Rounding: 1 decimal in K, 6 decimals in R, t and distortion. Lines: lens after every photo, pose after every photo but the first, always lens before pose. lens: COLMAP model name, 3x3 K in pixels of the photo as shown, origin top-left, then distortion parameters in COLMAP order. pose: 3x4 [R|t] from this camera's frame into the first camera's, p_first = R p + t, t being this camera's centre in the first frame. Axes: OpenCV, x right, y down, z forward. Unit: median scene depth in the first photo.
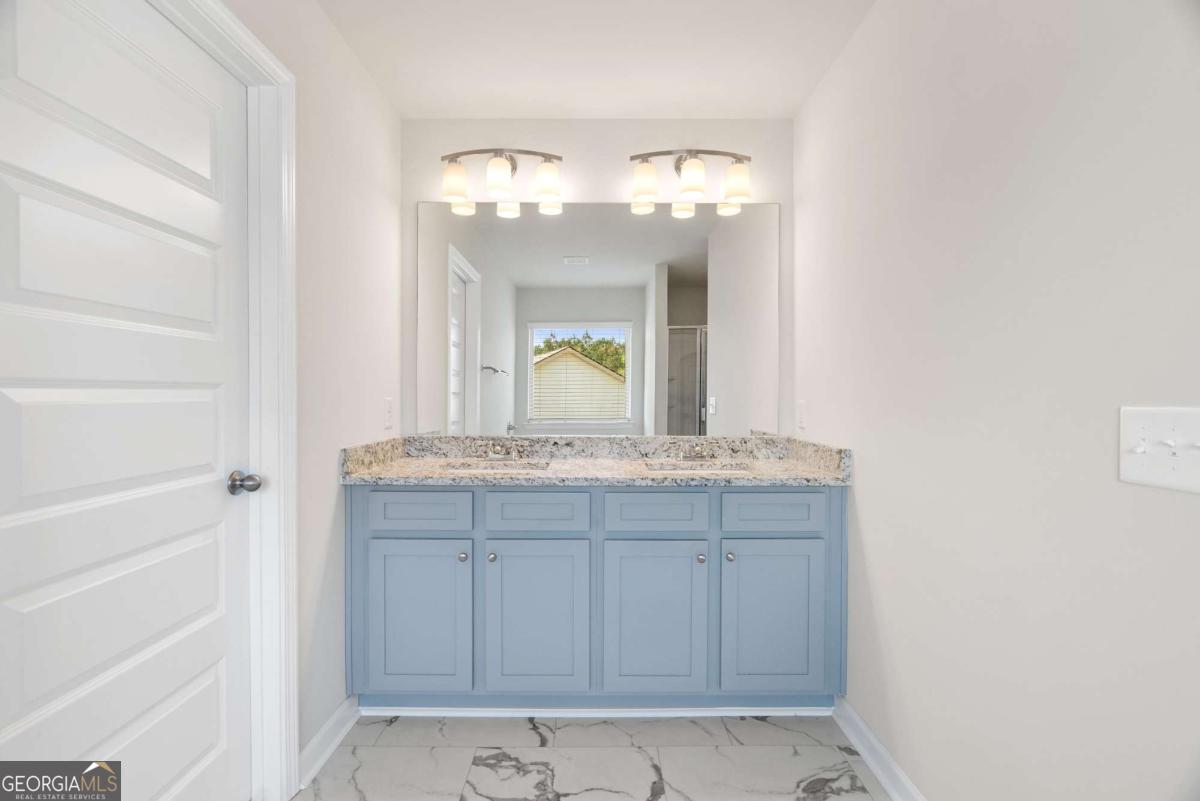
lens RADIAL K [[552.5, 0, 602.1], [0, 552.5, 401.7], [0, 0, 1]] dist [-0.009946, 0.001474]
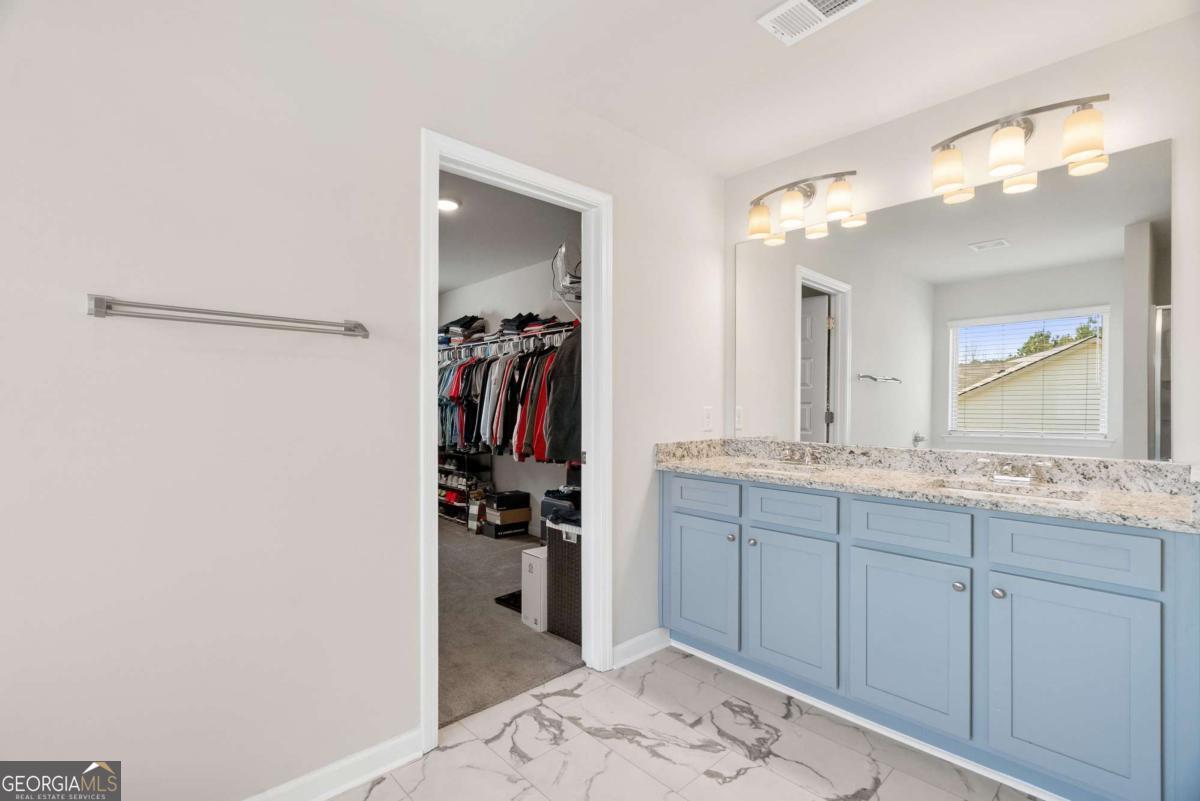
lens RADIAL K [[552.5, 0, 587.7], [0, 552.5, 400.8], [0, 0, 1]] dist [-0.009946, 0.001474]
pose [[0.665775, -0.004417, -0.746139, 0.436378], [-0.007653, 0.999889, -0.012748, -0.002713], [0.746113, 0.014198, 0.665668, -0.050398]]
